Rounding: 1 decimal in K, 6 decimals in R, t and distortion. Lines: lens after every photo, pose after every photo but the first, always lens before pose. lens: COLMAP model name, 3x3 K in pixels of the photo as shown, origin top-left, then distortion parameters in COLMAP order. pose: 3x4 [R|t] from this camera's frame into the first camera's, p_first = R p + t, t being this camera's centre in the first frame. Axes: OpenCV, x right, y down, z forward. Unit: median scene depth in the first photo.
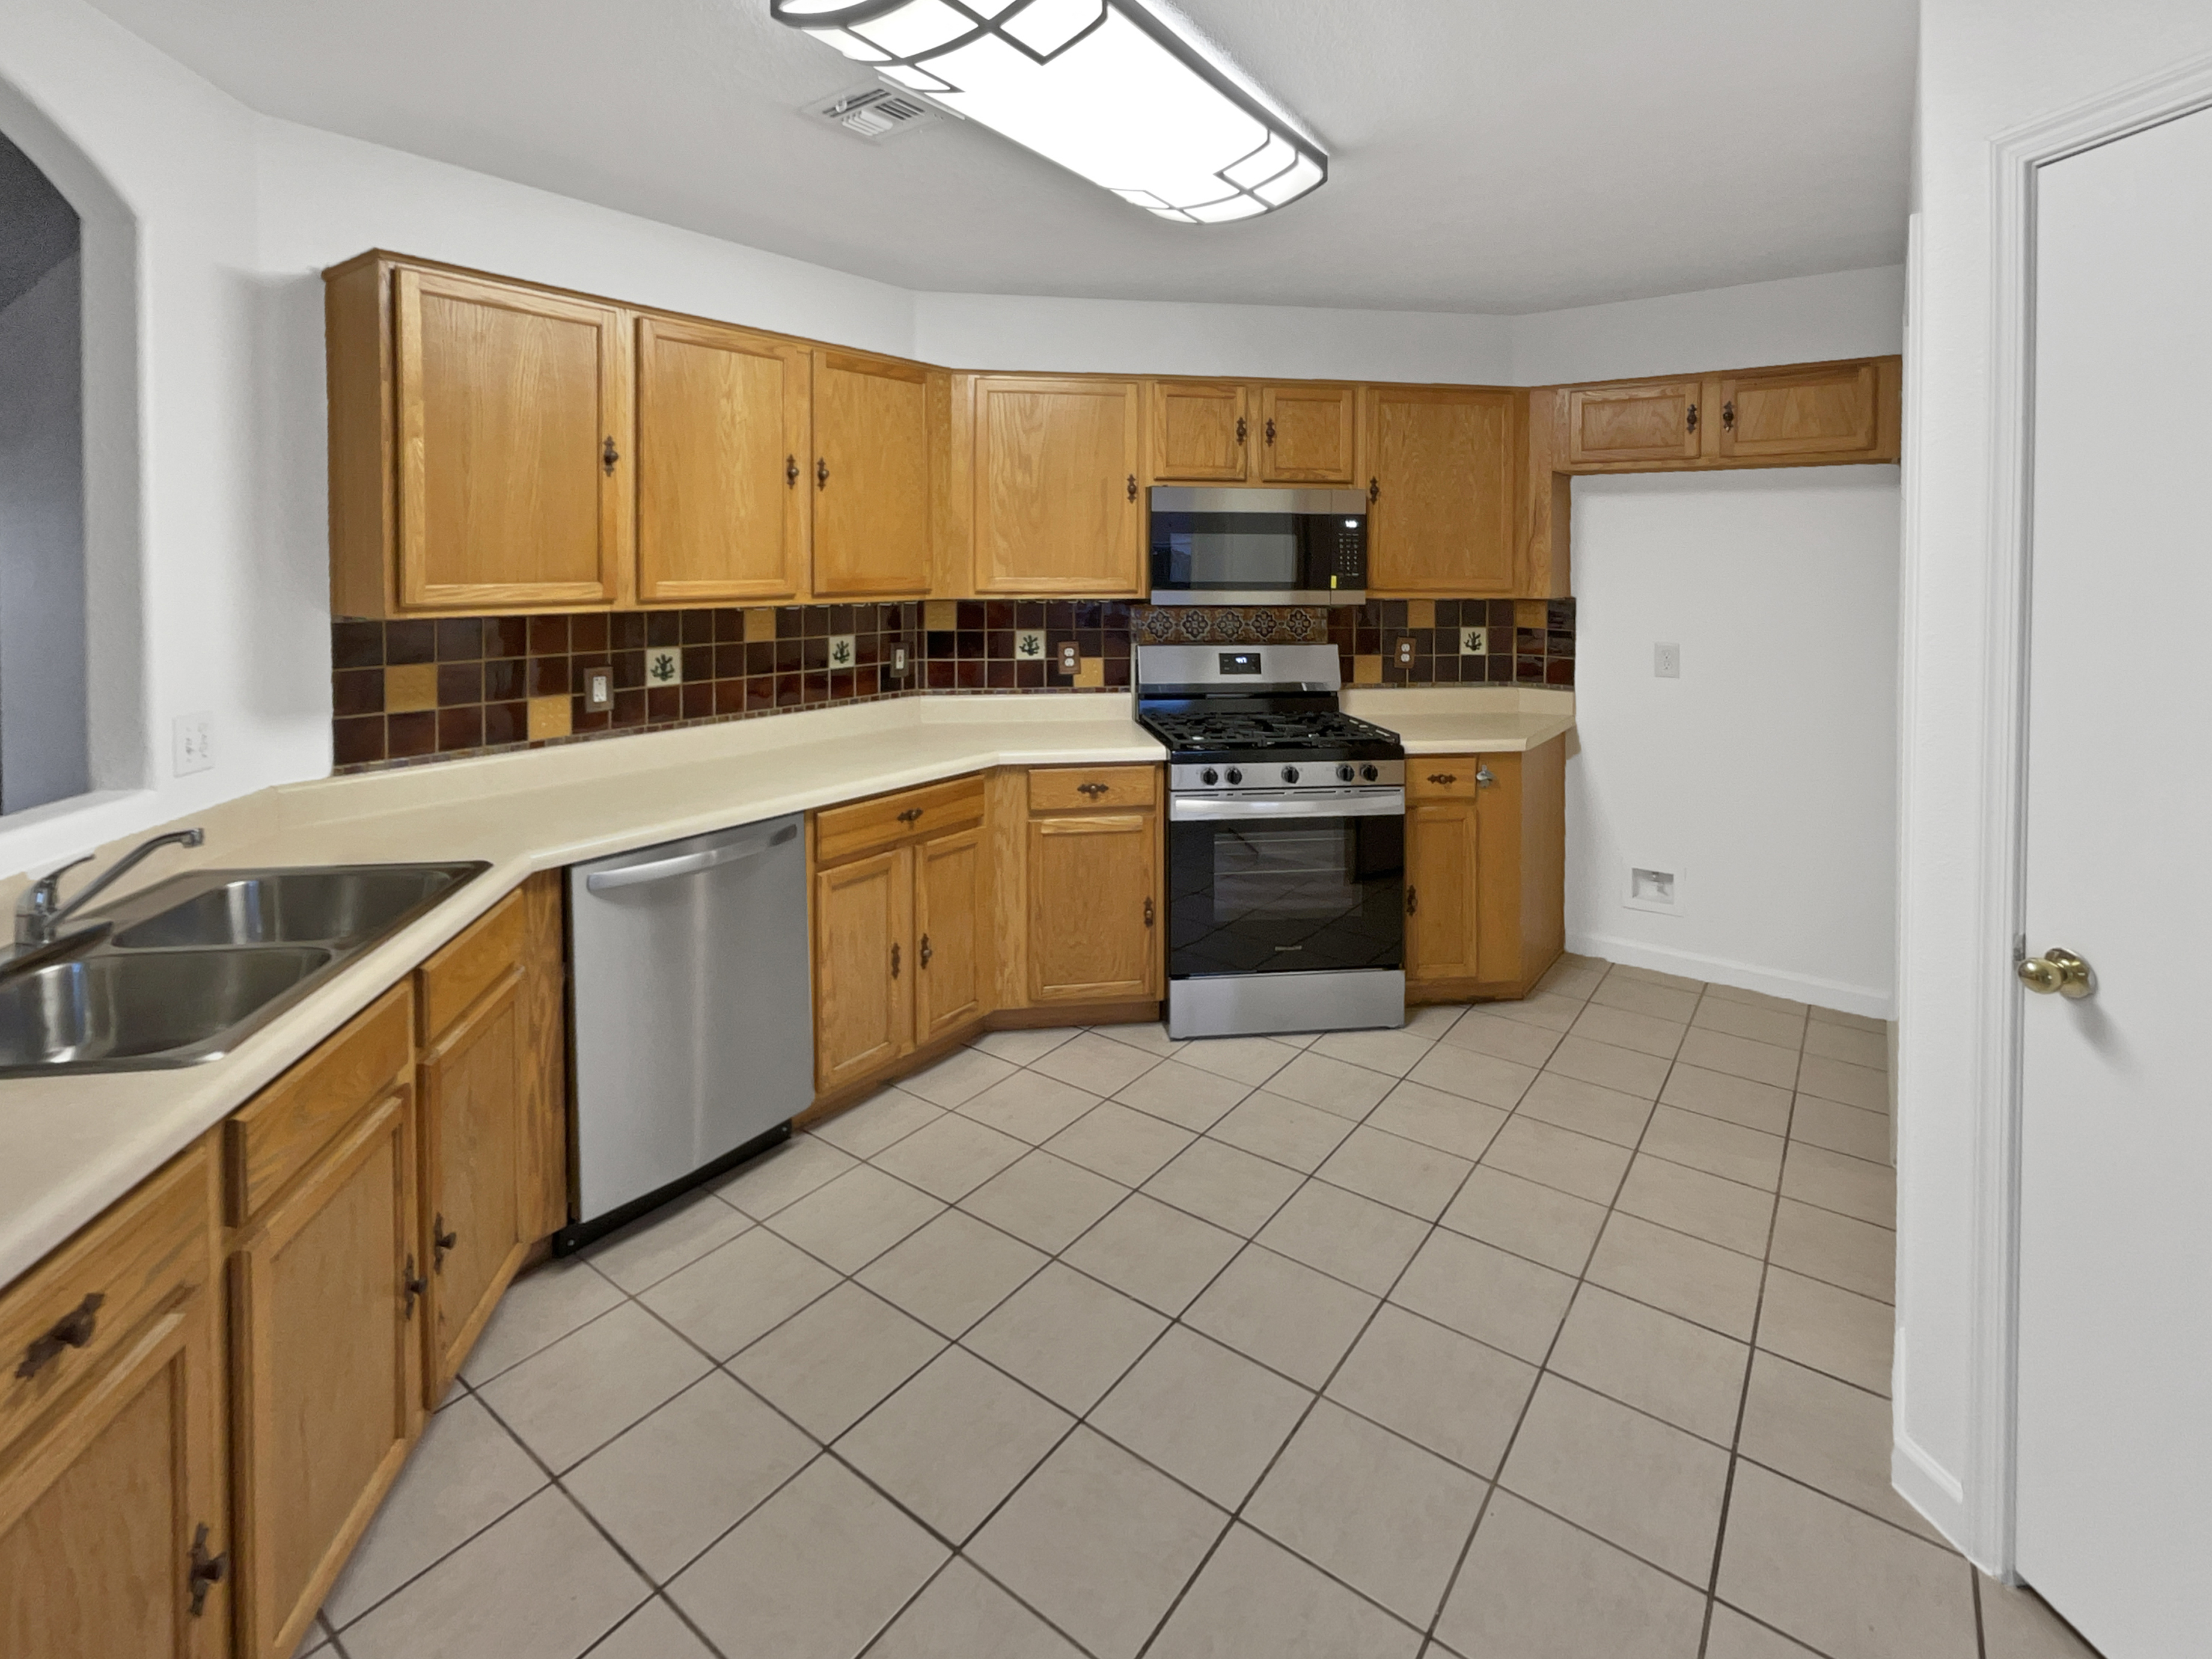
lens RADIAL K [[1049.1, 0, 1094.5], [0, 1049.1, 634.4], [0, 0, 1]] dist [-0.000559, 0.000590]
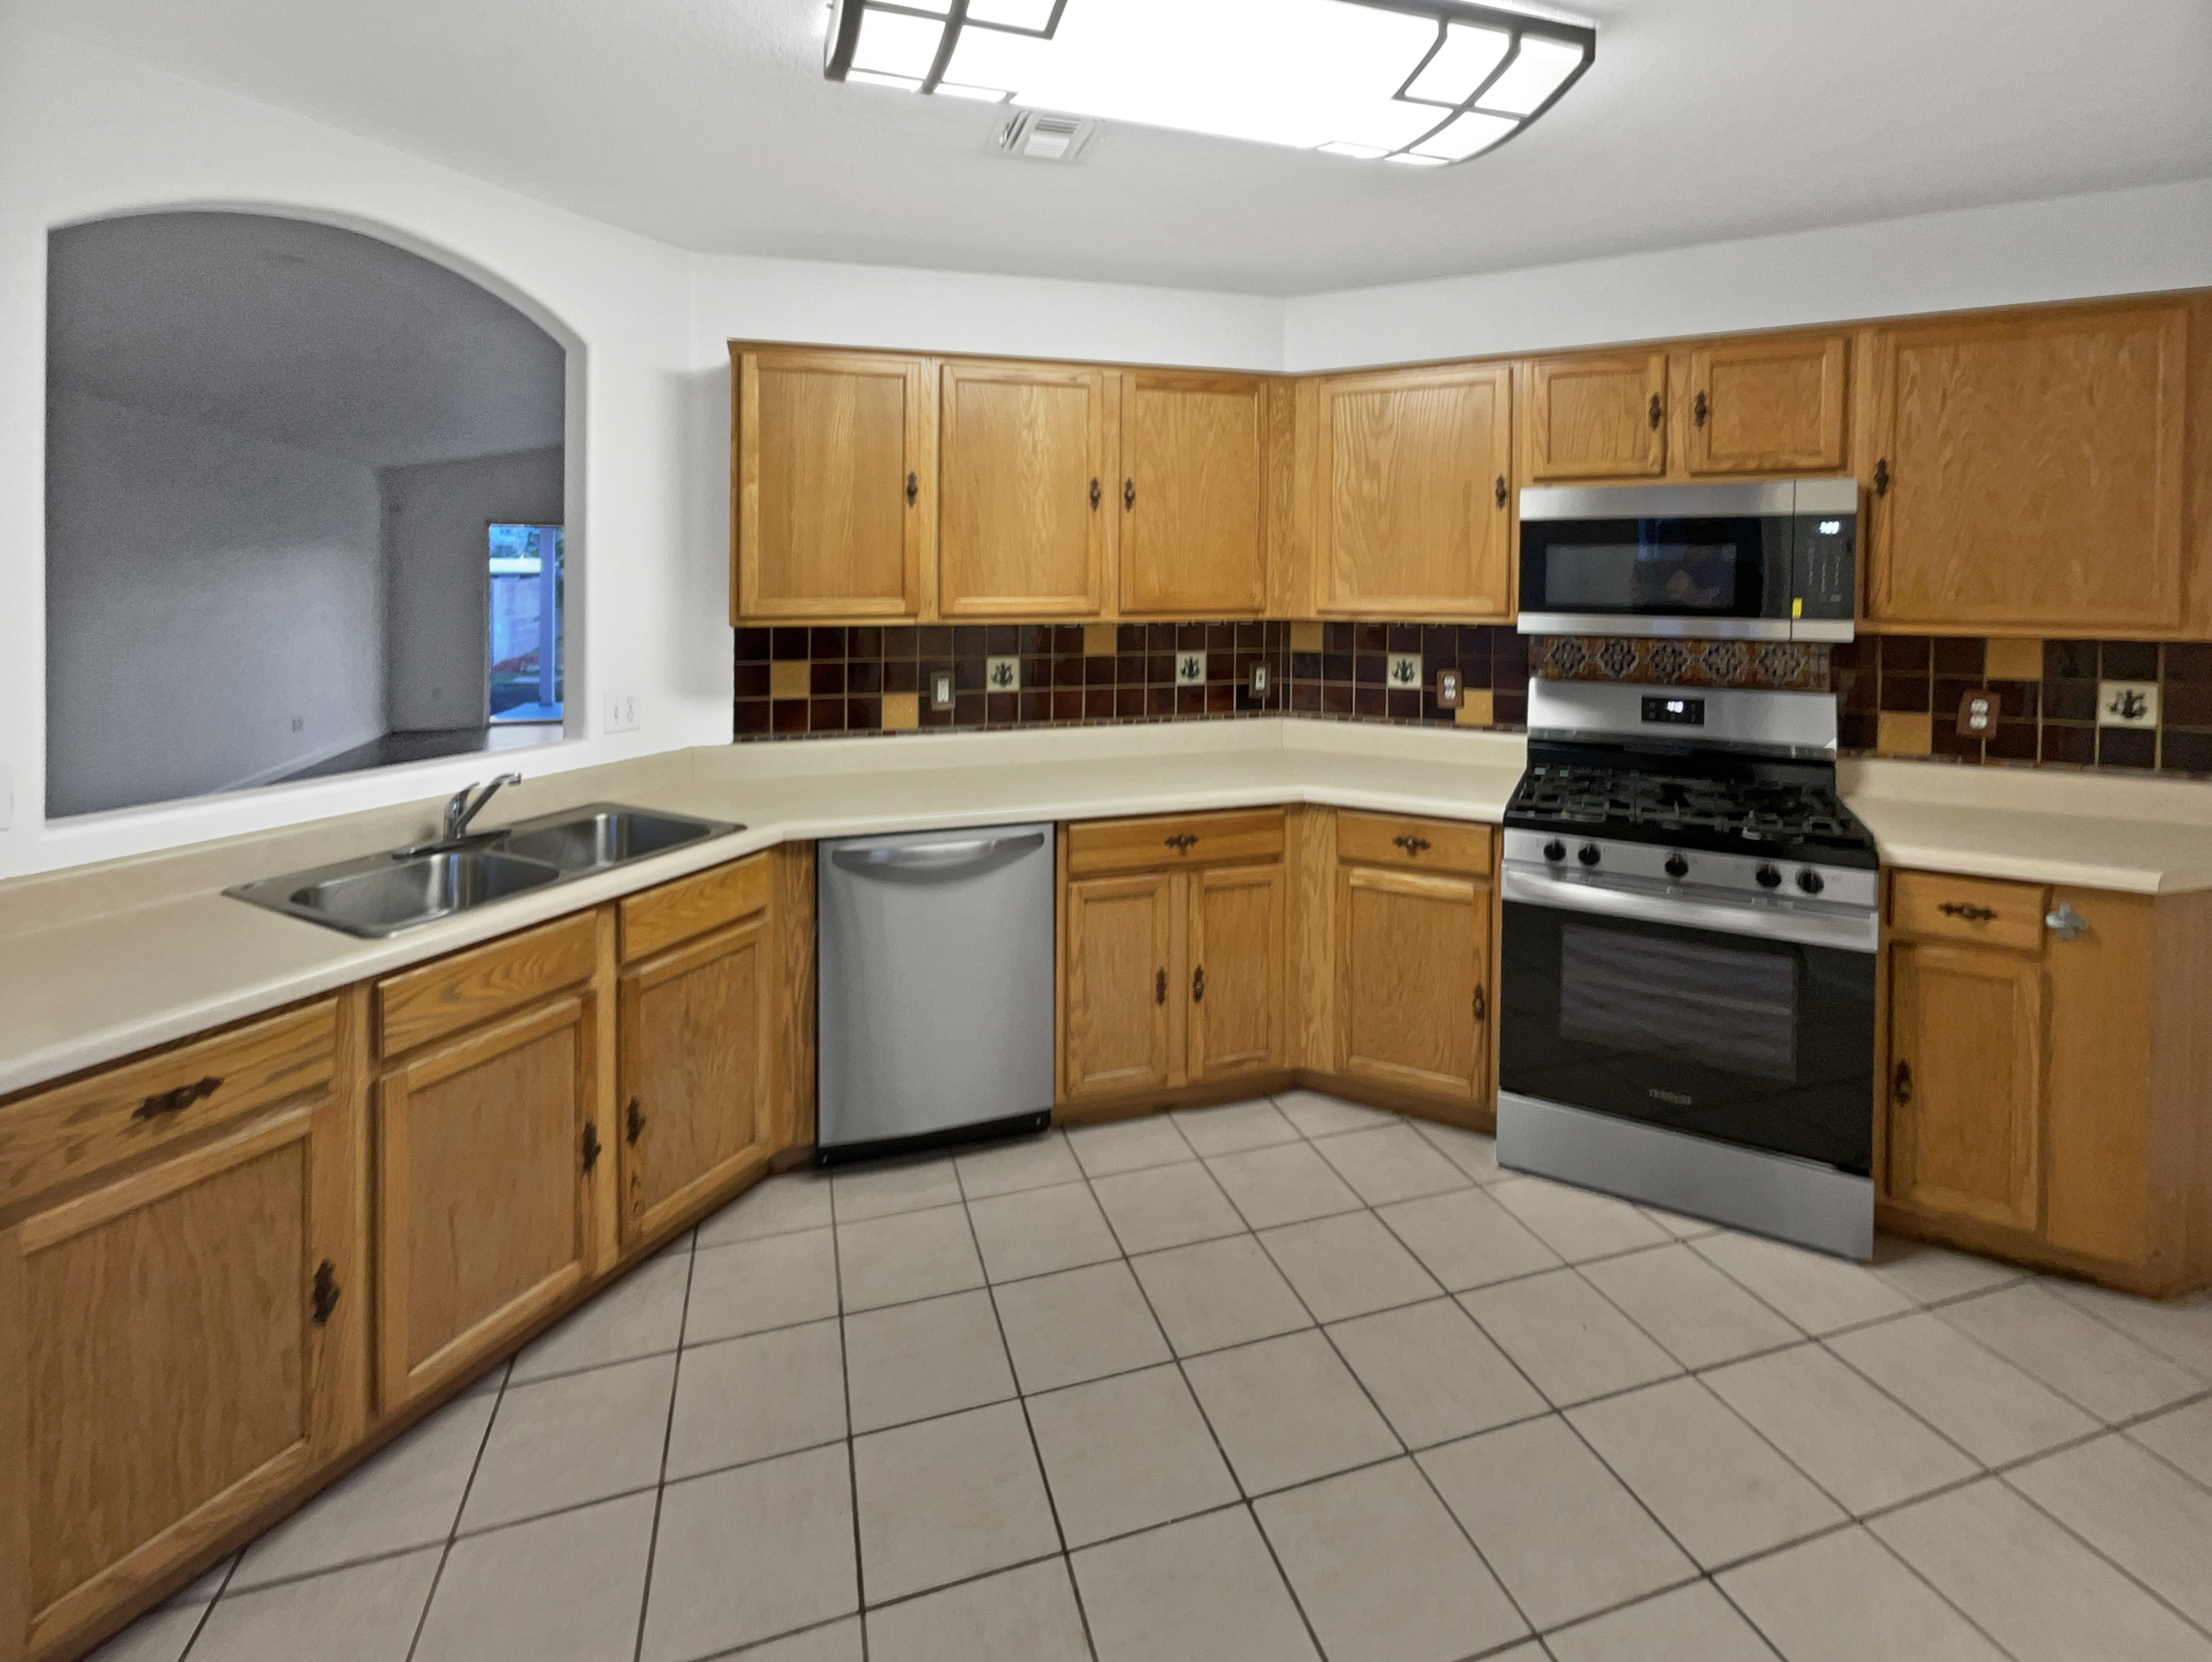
lens RADIAL K [[1004.6, 0, 1095.7], [0, 1004.6, 632.1], [0, 0, 1]] dist [-0.000597, -0.000457]
pose [[0.805464, 0.032945, -0.591728, 0.278138], [-0.038919, 0.999239, 0.002658, -0.018796], [0.591365, 0.020889, 0.806133, 0.180504]]
